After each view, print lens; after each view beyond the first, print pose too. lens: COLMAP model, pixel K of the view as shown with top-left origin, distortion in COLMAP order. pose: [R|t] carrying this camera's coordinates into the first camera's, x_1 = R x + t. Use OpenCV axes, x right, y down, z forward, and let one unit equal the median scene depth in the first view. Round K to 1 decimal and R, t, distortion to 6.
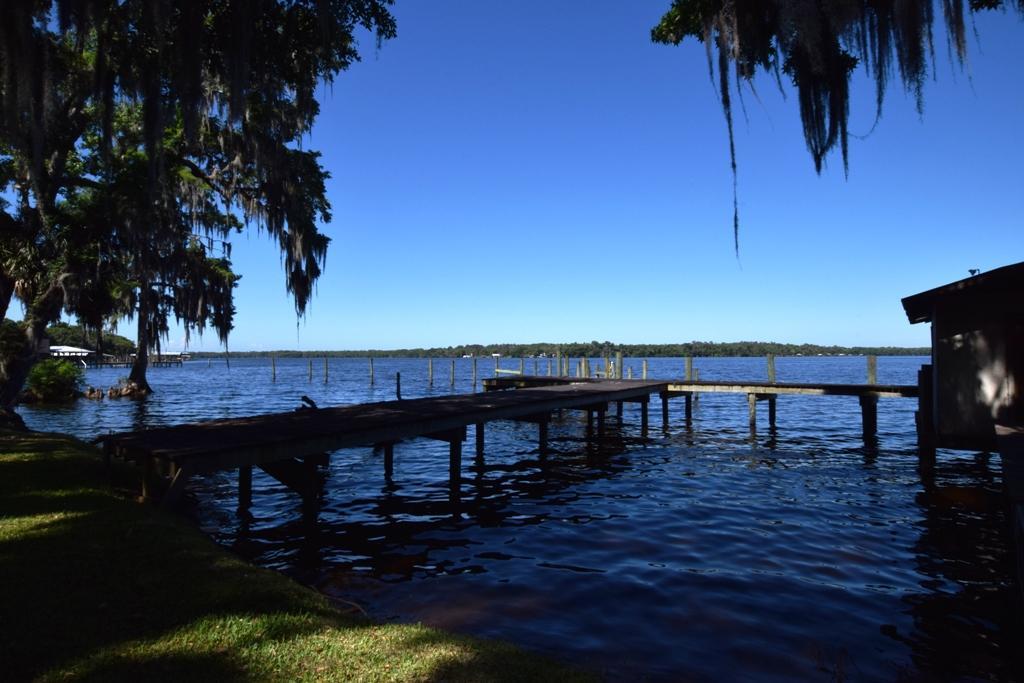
lens RADIAL K [[530.5, 0, 519.3], [0, 530.5, 338.3], [0, 0, 1]] dist [-0.028374, 0.004747]
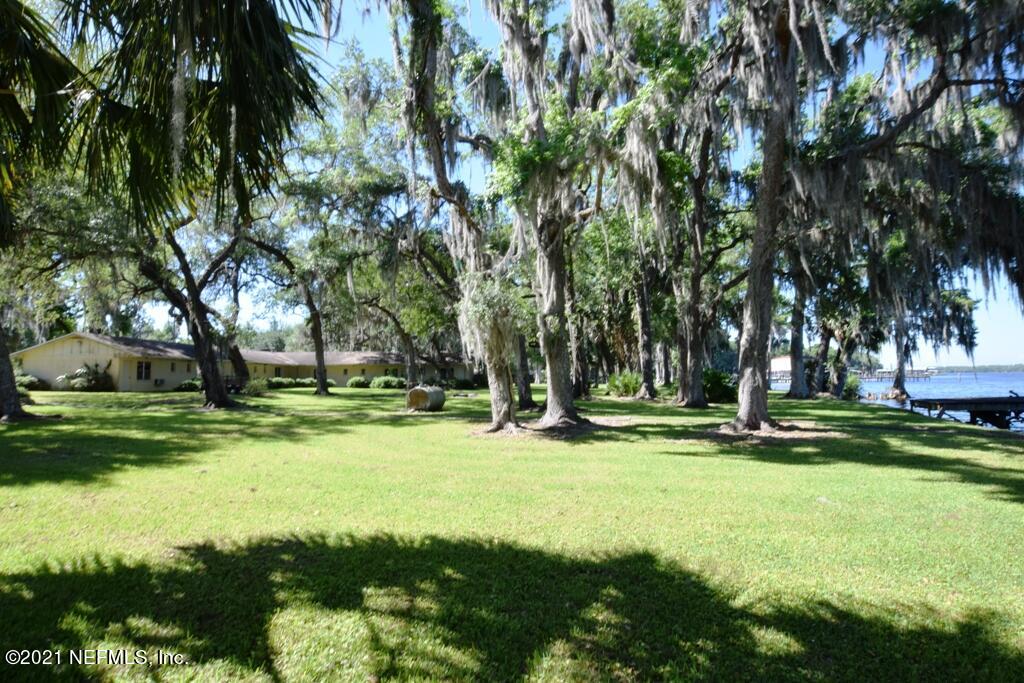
lens RADIAL K [[530.5, 0, 519.1], [0, 530.5, 340.4], [0, 0, 1]] dist [-0.028374, 0.004747]
pose [[0.329598, -0.066564, -0.941772, 0.213243], [0.042715, 0.997541, -0.055557, -0.009985], [0.943155, -0.021916, 0.331631, -0.346273]]
